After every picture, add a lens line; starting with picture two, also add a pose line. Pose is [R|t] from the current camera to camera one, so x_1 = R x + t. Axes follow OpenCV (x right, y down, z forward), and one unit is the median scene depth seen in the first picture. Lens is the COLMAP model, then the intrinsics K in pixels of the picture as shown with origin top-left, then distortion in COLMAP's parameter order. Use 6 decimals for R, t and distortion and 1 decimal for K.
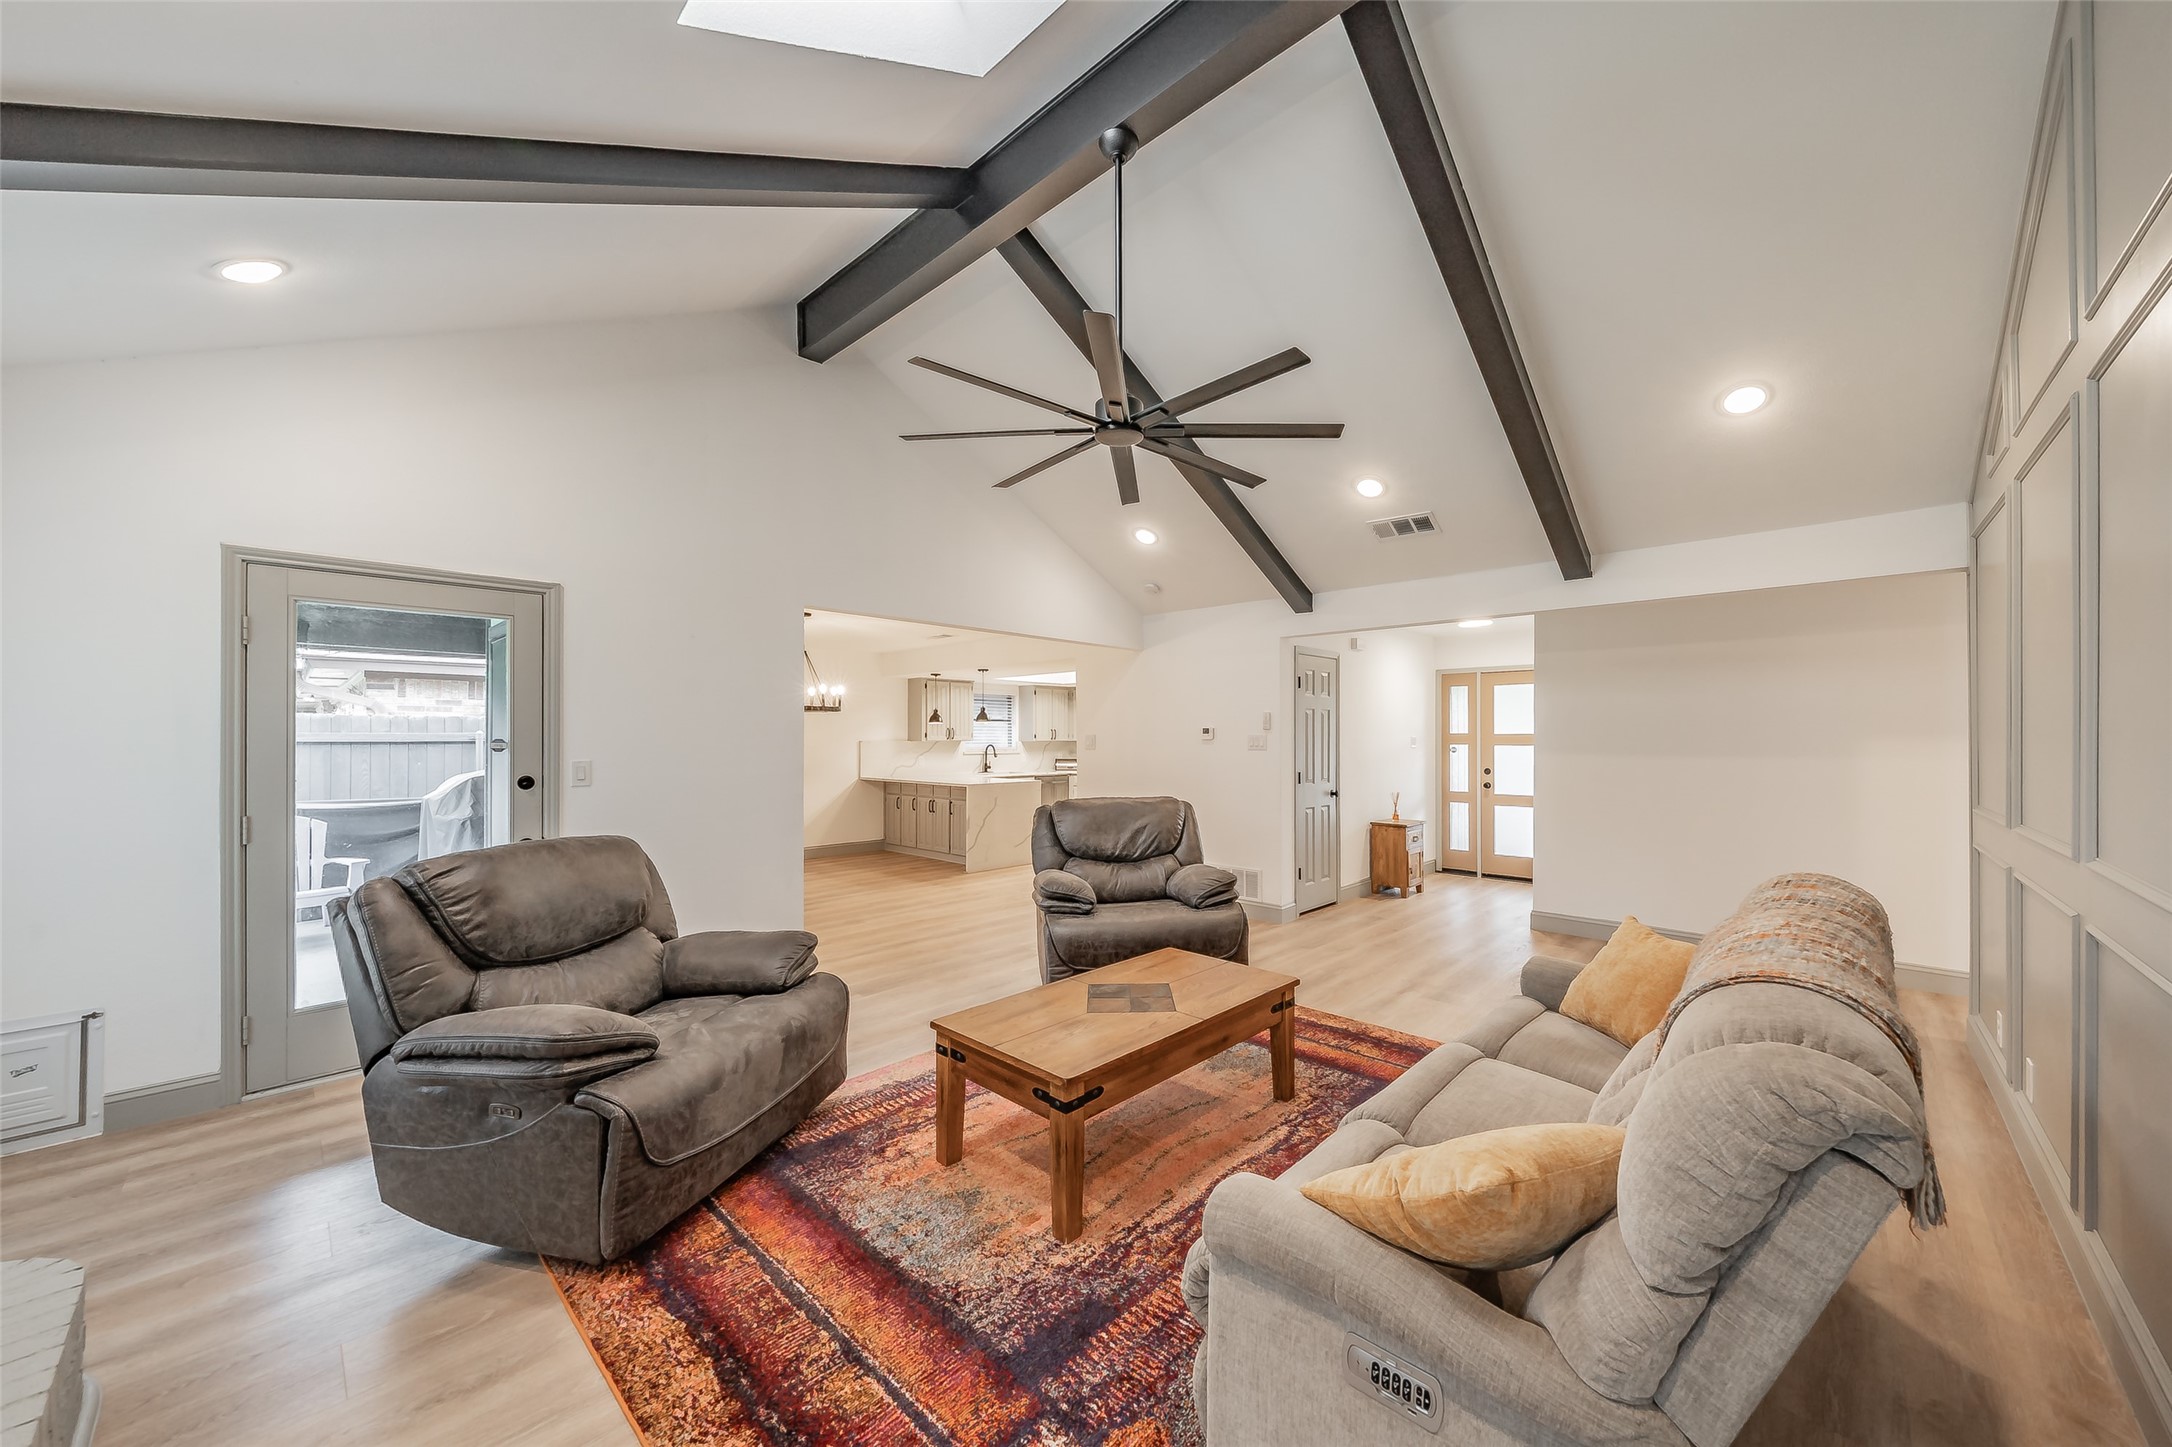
lens RADIAL K [[778.6, 0, 1102.6], [0, 778.6, 732.5], [0, 0, 1]] dist [-0.000822, 0.000555]
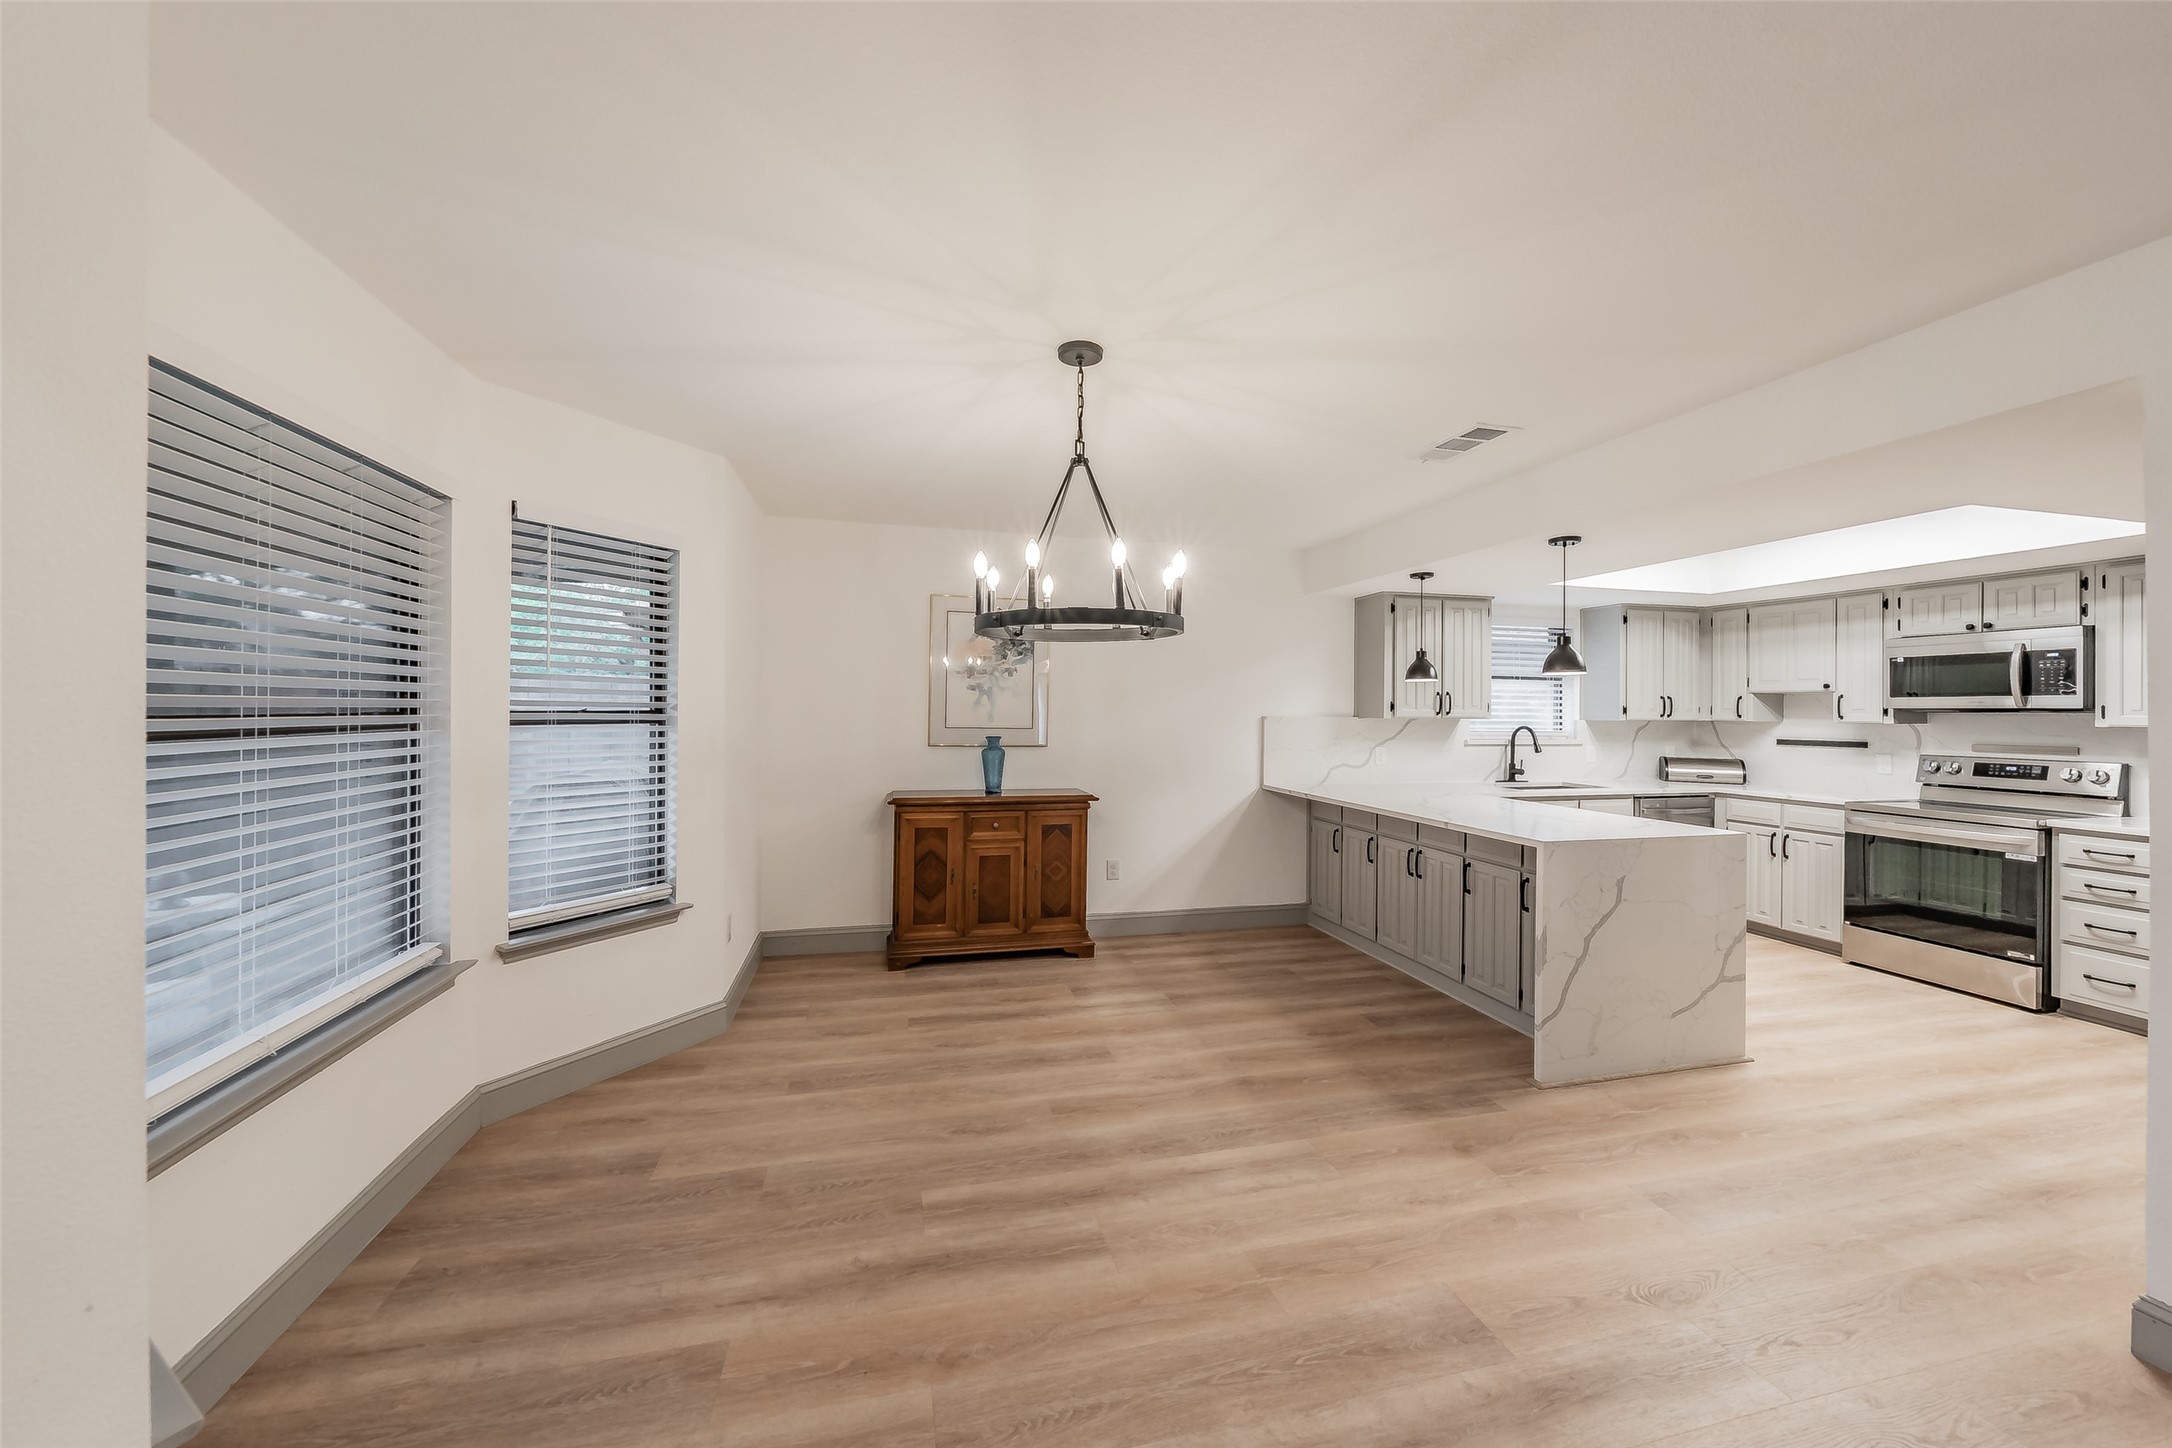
lens RADIAL K [[778.6, 0, 1054.6], [0, 778.6, 714.0], [0, 0, 1]] dist [-0.000822, 0.000555]
pose [[0.834043, 0.008494, -0.551634, -0.134113], [-0.002772, 0.999933, 0.011207, 0.003279], [0.551693, -0.007818, 0.834011, 0.469610]]
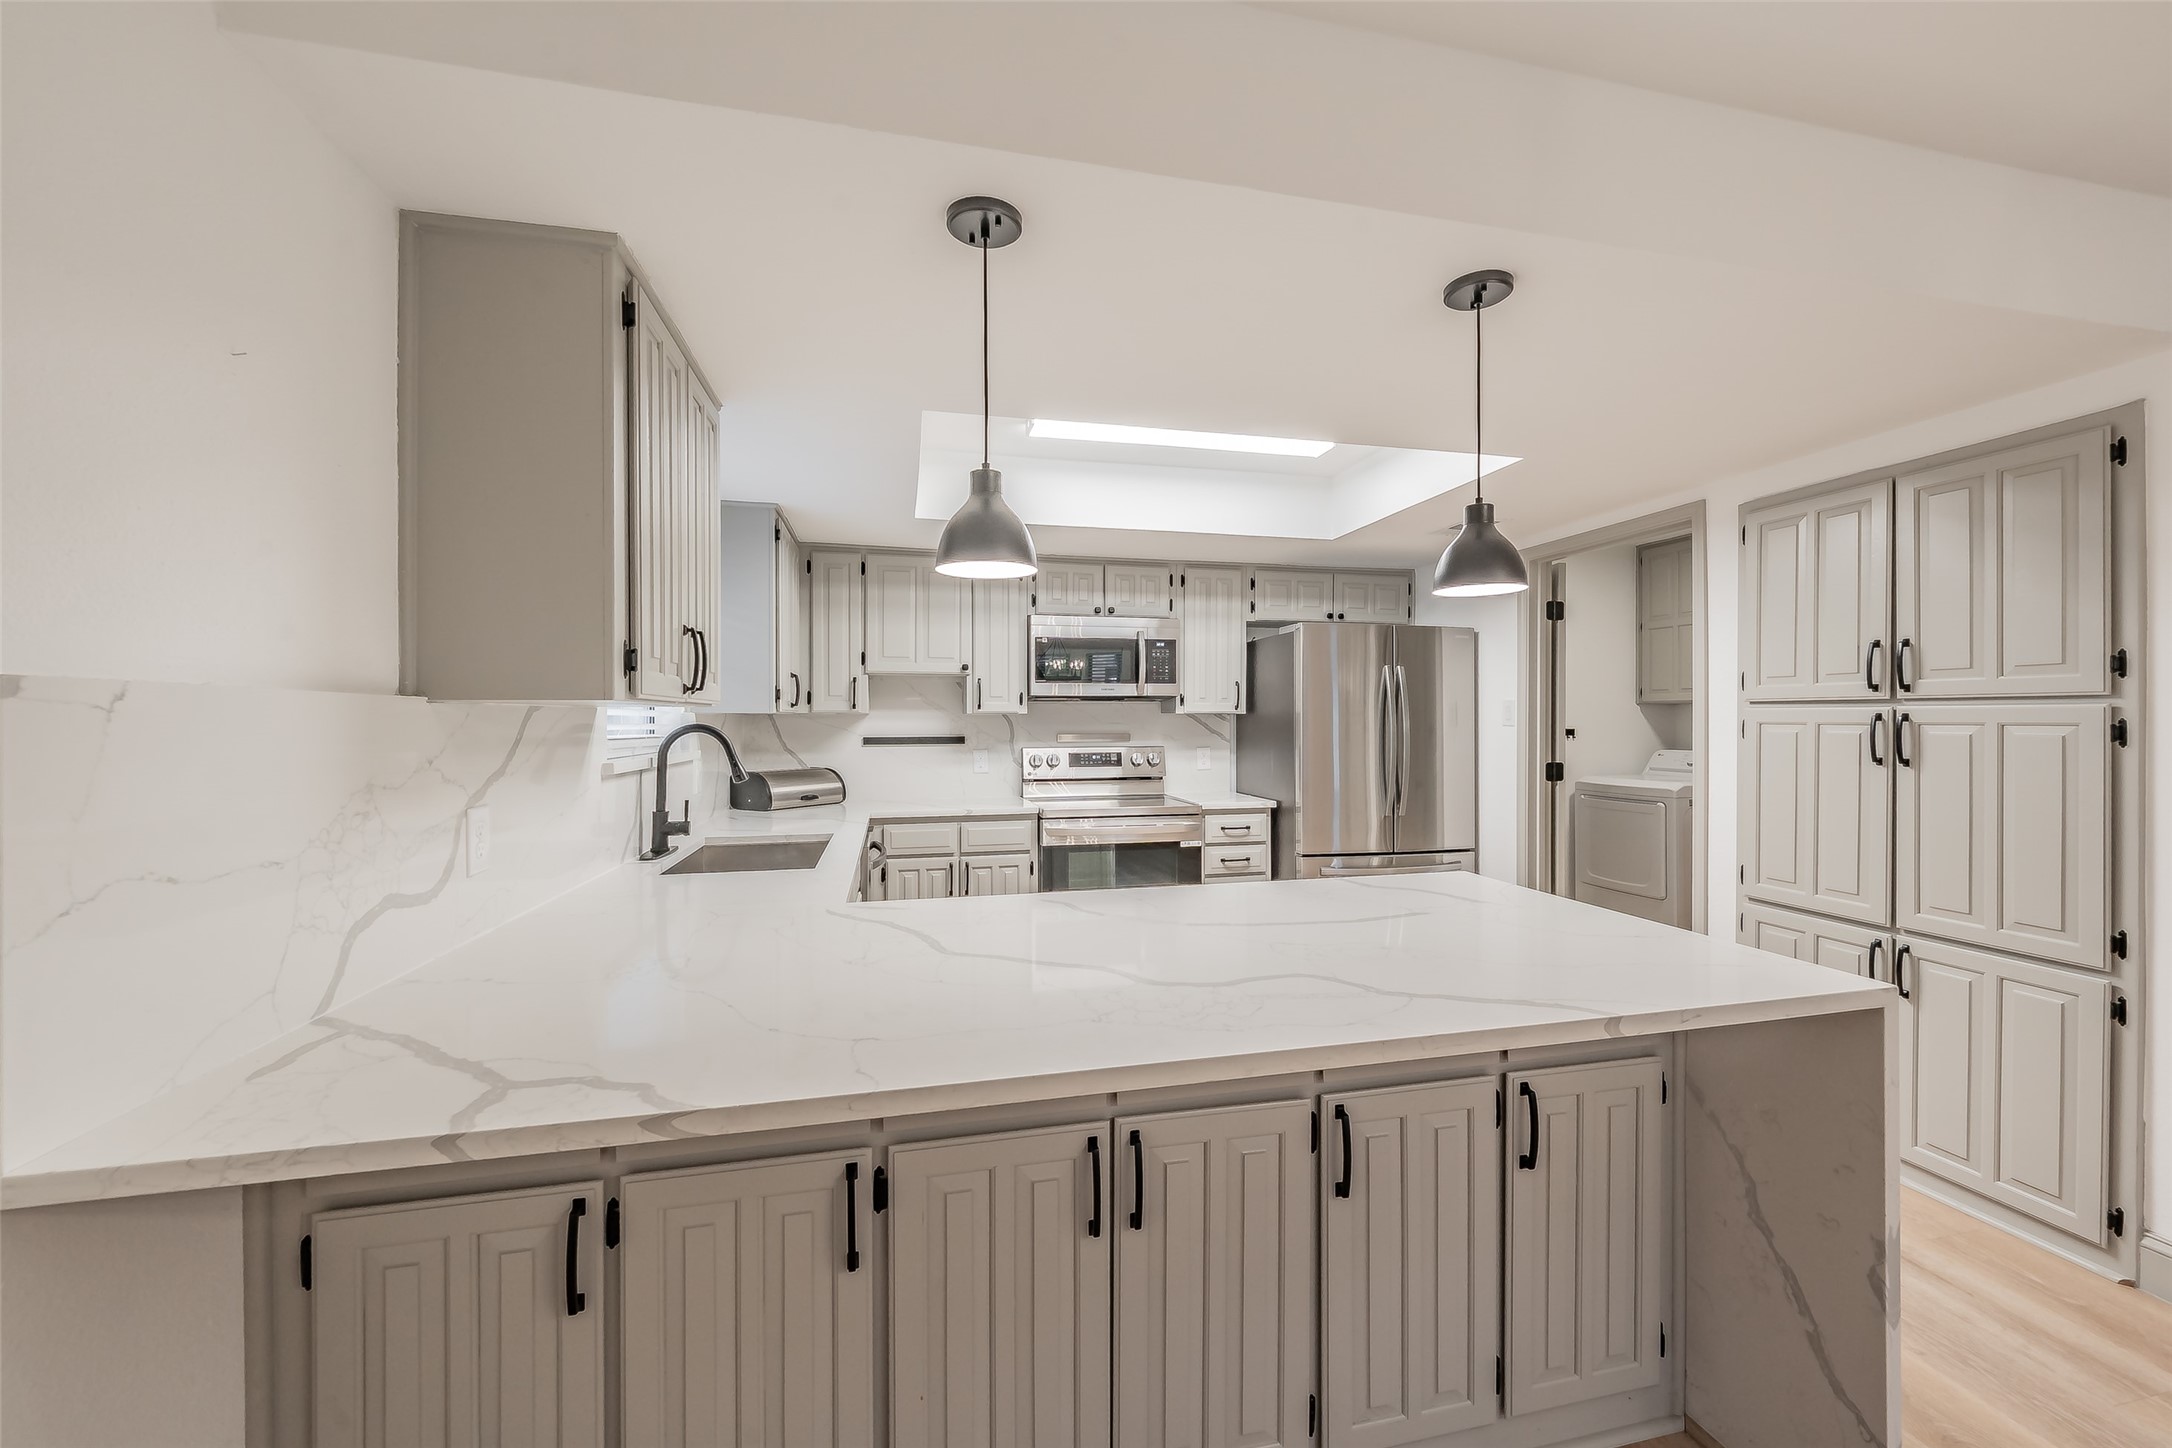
lens RADIAL K [[838.1, 0, 1071.8], [0, 838.1, 718.1], [0, 0, 1]] dist [0.002574, -0.000586]
pose [[0.542682, -0.000064, 0.839938, -0.320021], [-0.003533, 0.999991, 0.002359, 0.013936], [-0.839931, -0.004248, 0.542677, 0.867099]]
